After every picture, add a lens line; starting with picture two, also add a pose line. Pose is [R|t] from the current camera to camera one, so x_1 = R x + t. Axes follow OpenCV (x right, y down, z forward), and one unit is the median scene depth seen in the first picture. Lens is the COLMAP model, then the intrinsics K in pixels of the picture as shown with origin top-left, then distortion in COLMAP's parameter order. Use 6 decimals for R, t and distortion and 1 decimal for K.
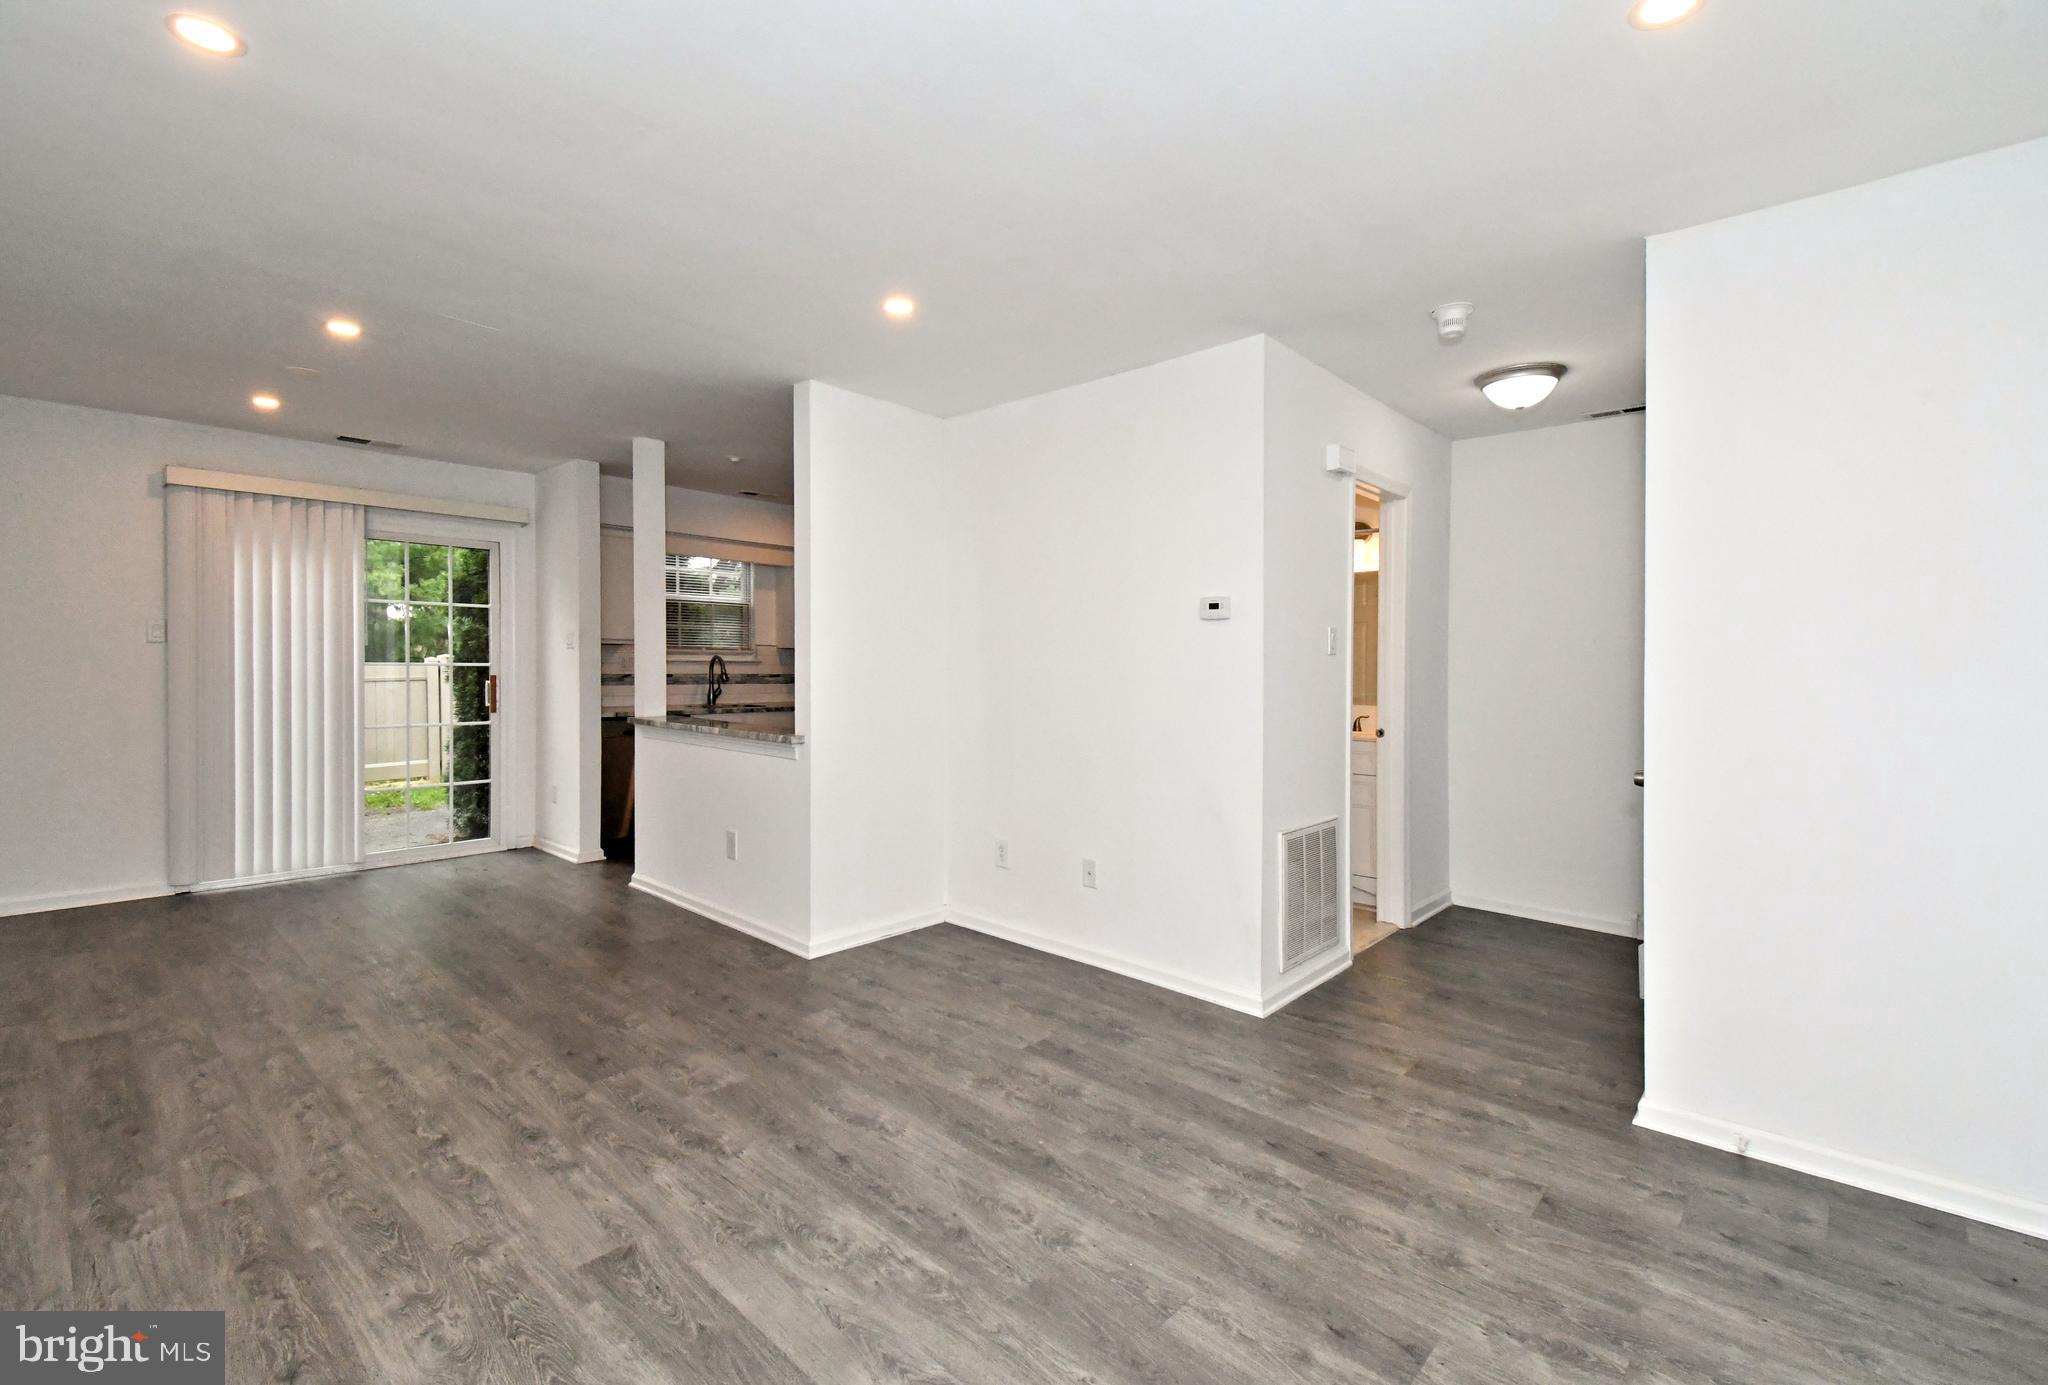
lens RADIAL K [[885.2, 0, 1025.7], [0, 885.2, 693.2], [0, 0, 1]] dist [0.000667, -0.002147]
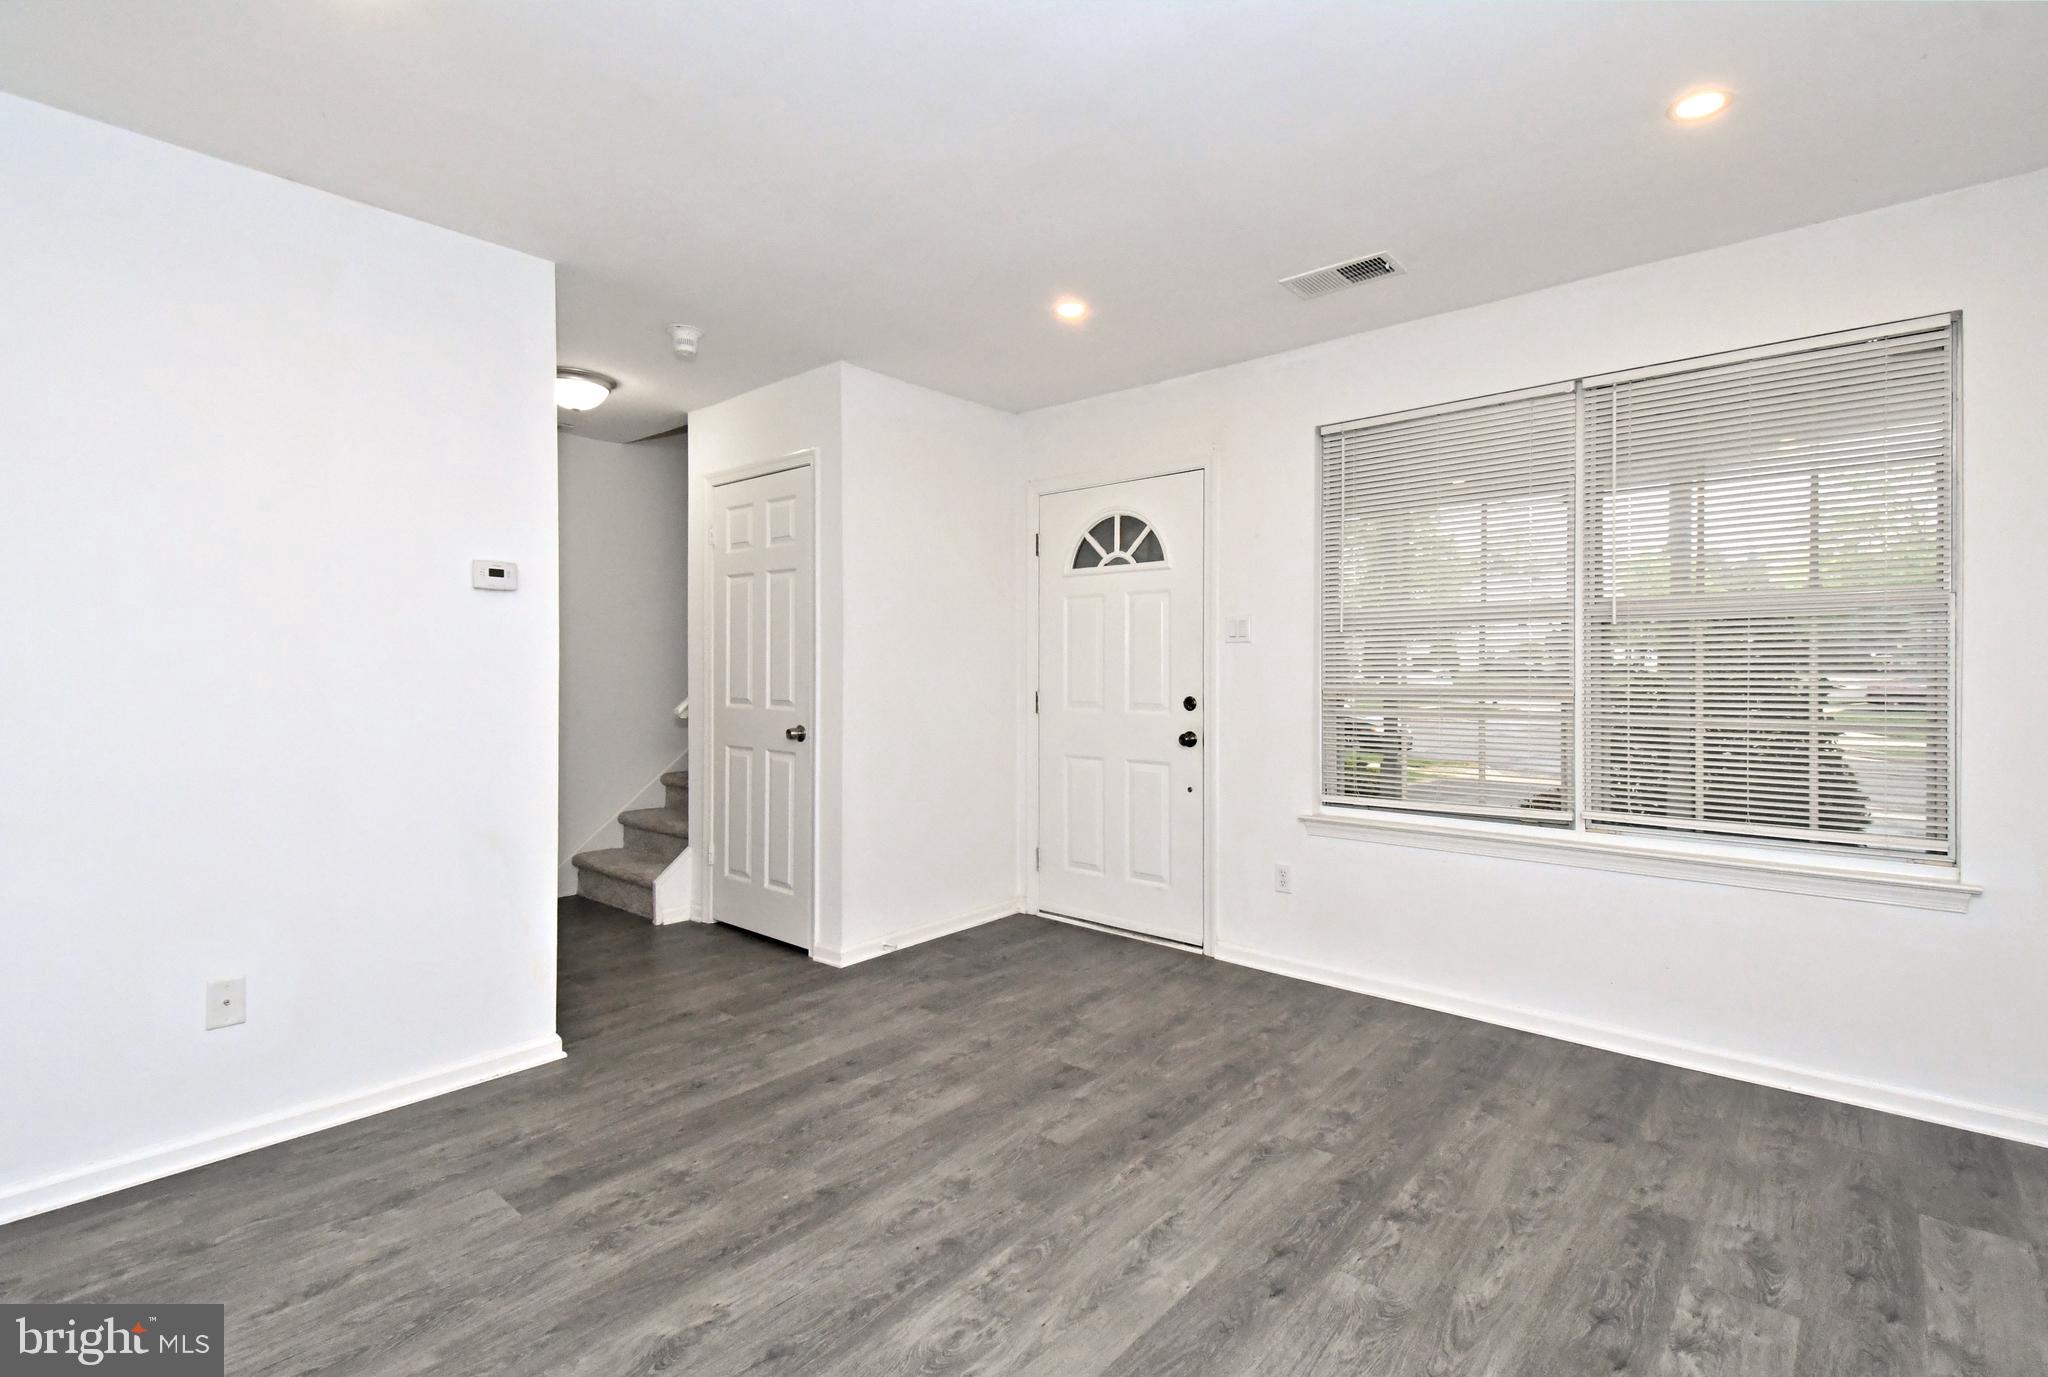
lens RADIAL K [[935.3, 0, 1022.1], [0, 935.3, 668.4], [0, 0, 1]] dist [0.000135, -0.001156]
pose [[-0.012175, -0.017295, 0.999776, -0.902536], [0.037340, 0.999145, 0.017739, -0.015199], [-0.999228, 0.037548, -0.011519, 0.773218]]
